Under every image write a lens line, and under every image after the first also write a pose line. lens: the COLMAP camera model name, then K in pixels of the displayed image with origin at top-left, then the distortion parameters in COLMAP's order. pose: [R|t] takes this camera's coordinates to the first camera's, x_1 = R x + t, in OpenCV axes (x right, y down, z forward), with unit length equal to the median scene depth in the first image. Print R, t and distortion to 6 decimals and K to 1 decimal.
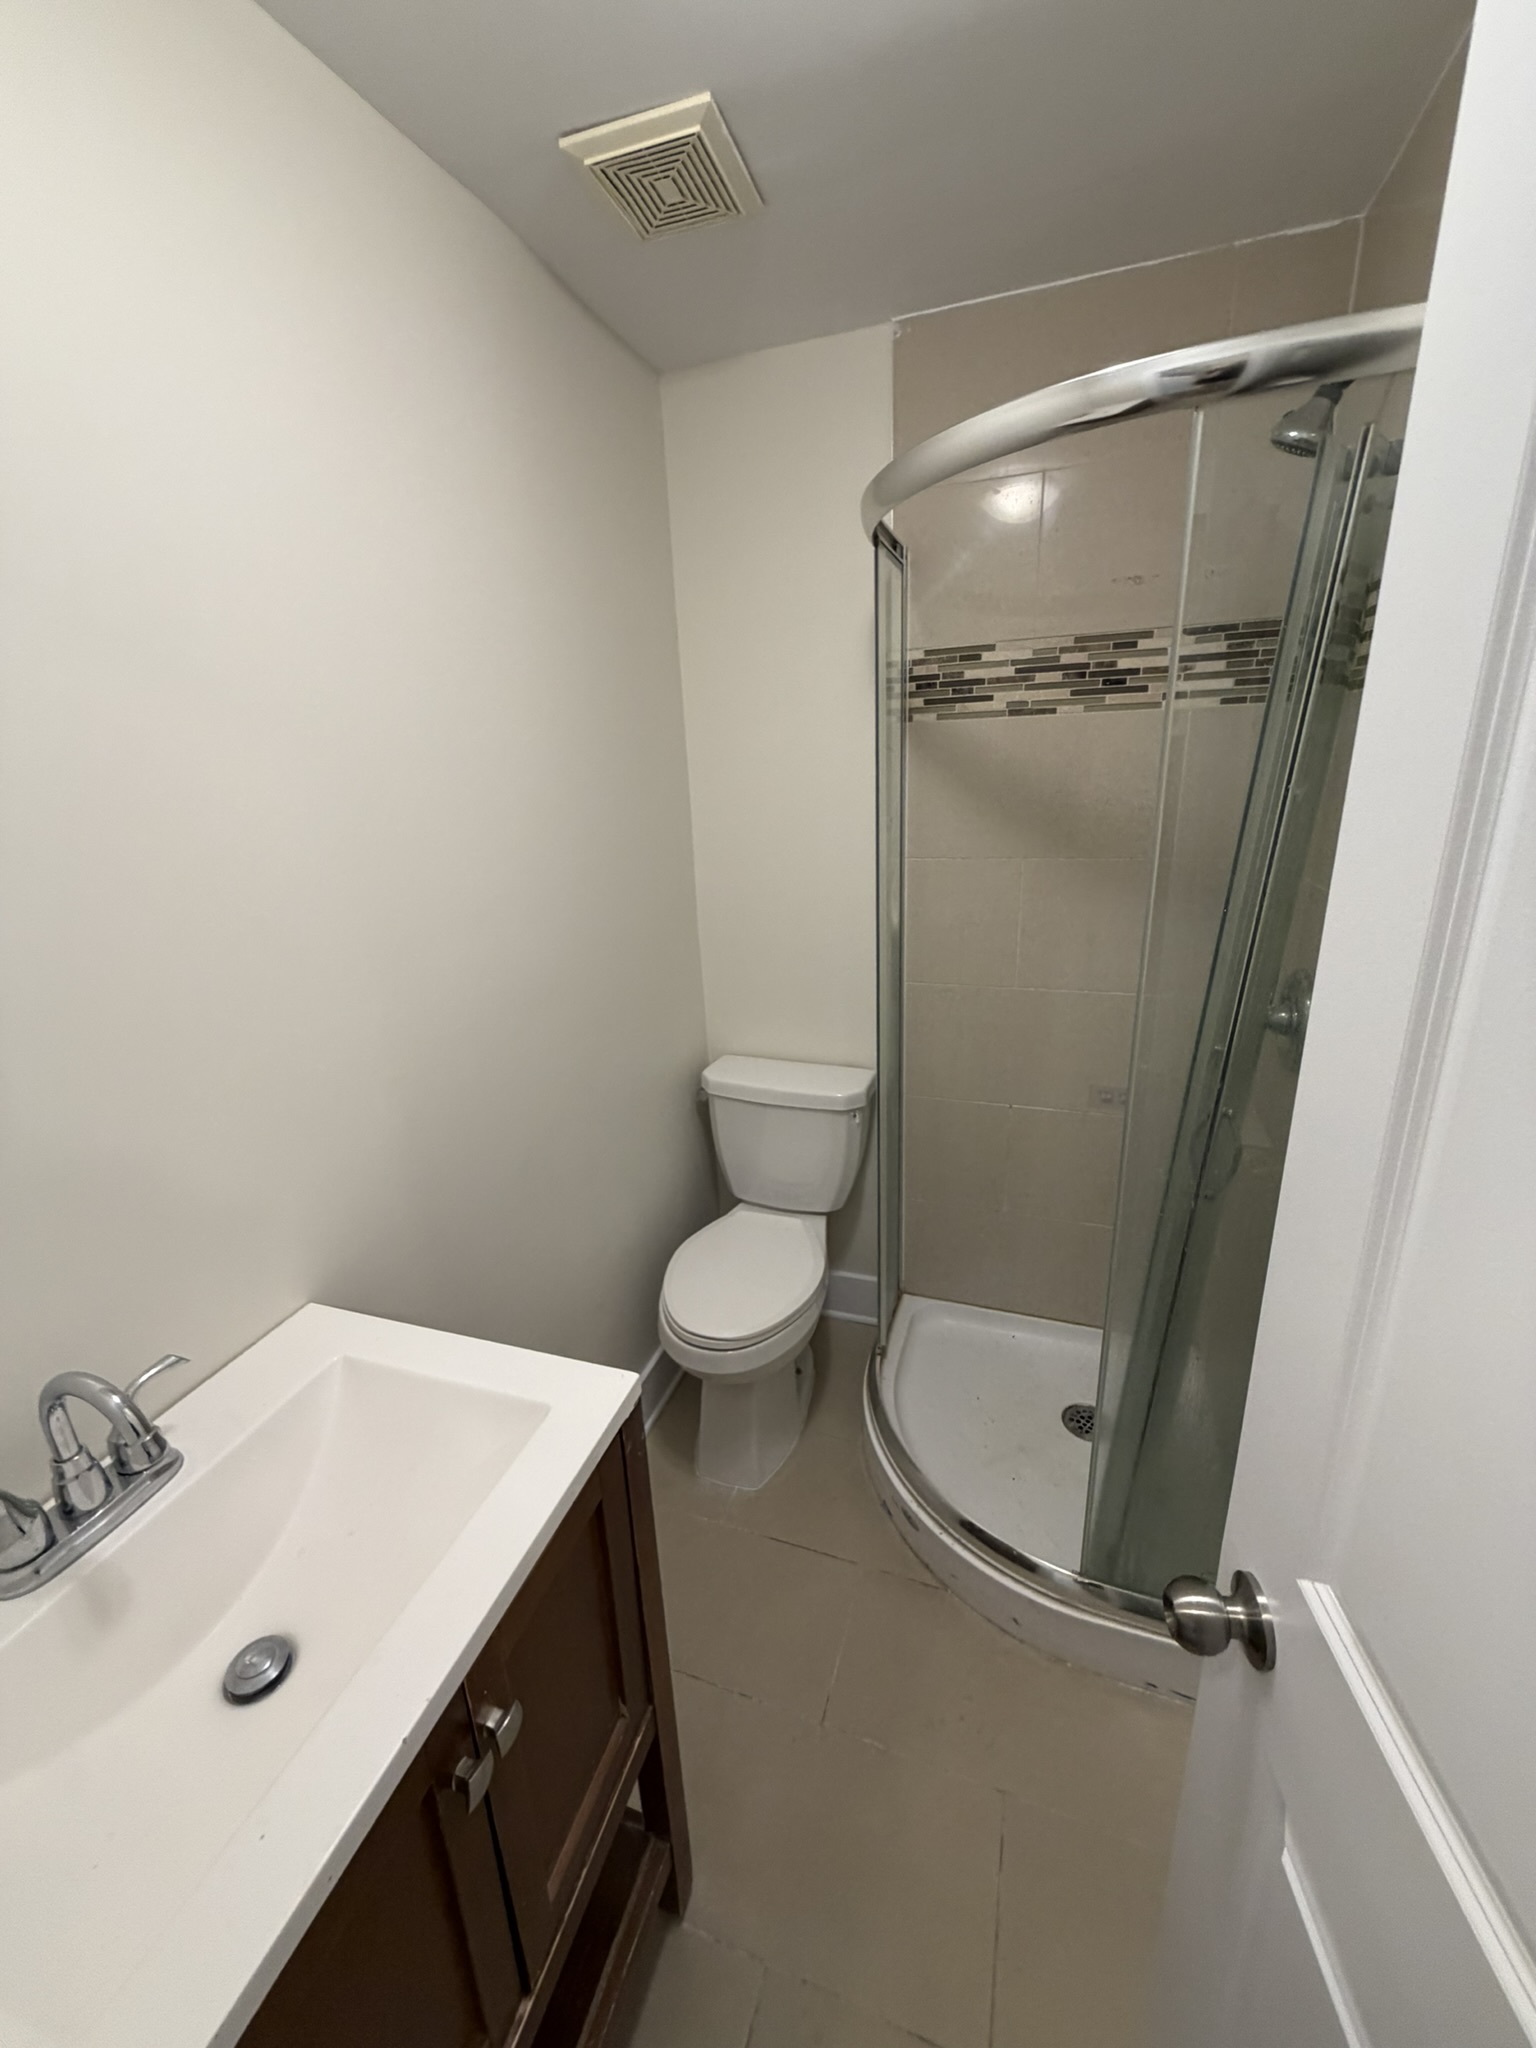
lens RADIAL K [[816.5, 0, 767.2], [0, 816.5, 1017.7], [0, 0, 1]] dist [0.000606, 0.000379]
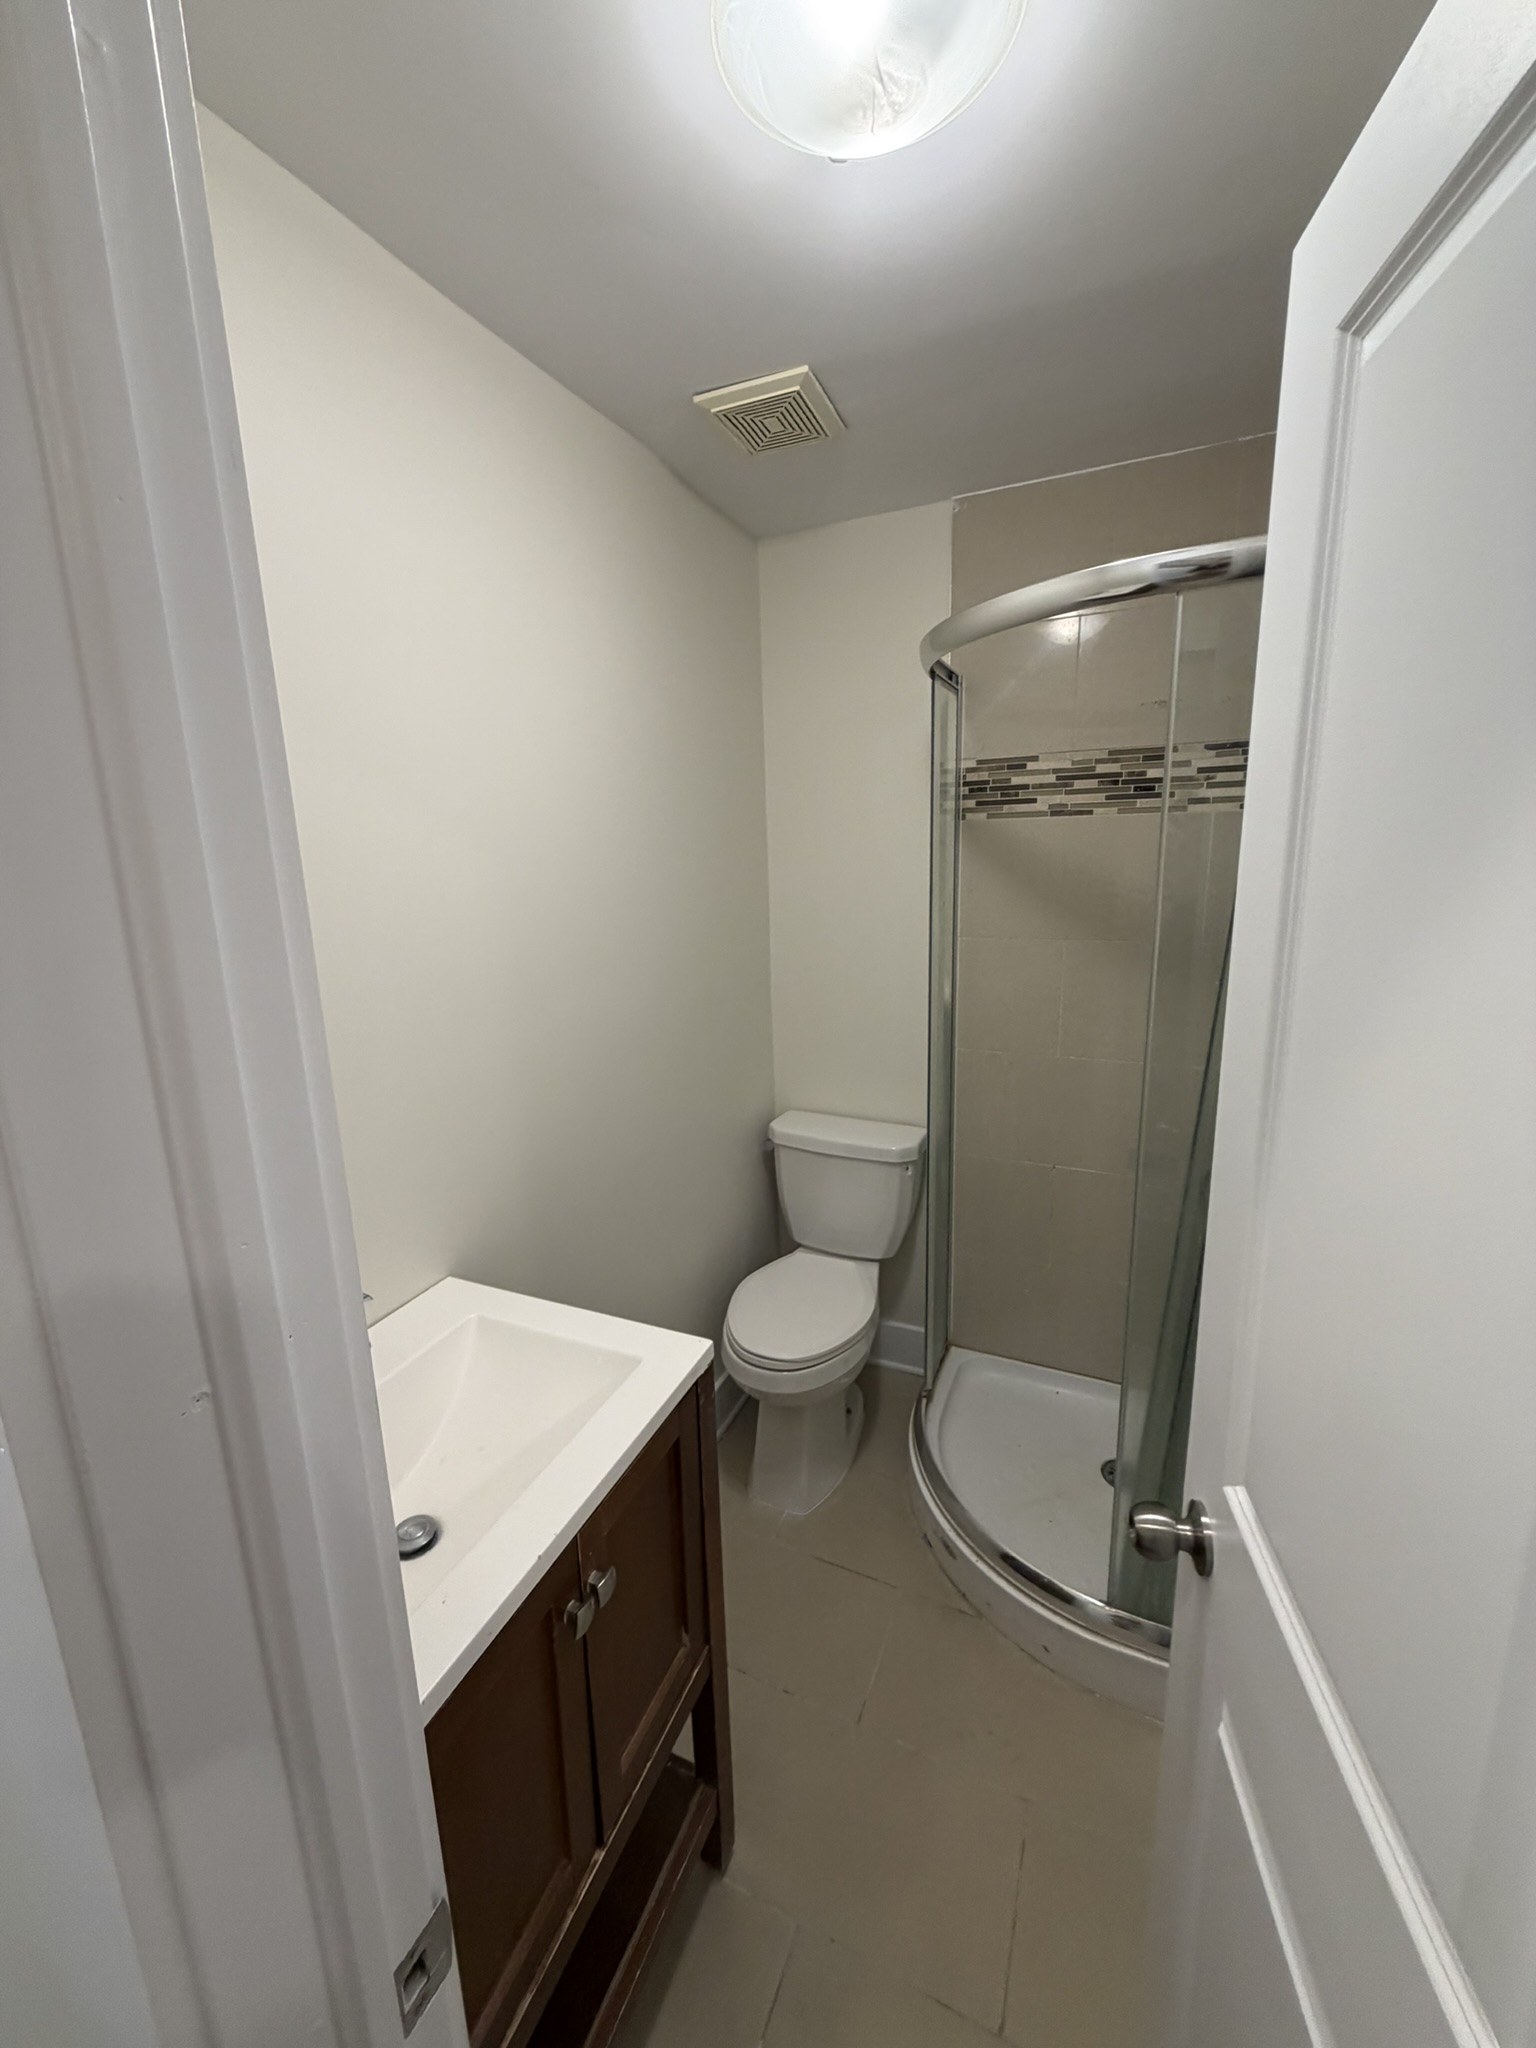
lens RADIAL K [[816.5, 0, 767.2], [0, 816.5, 1017.7], [0, 0, 1]] dist [0.000606, 0.000379]
pose [[0.995909, 0.032484, -0.084319, 0.007065], [-0.040439, 0.994710, -0.094426, 0.036584], [0.080806, 0.097449, 0.991955, -0.144971]]
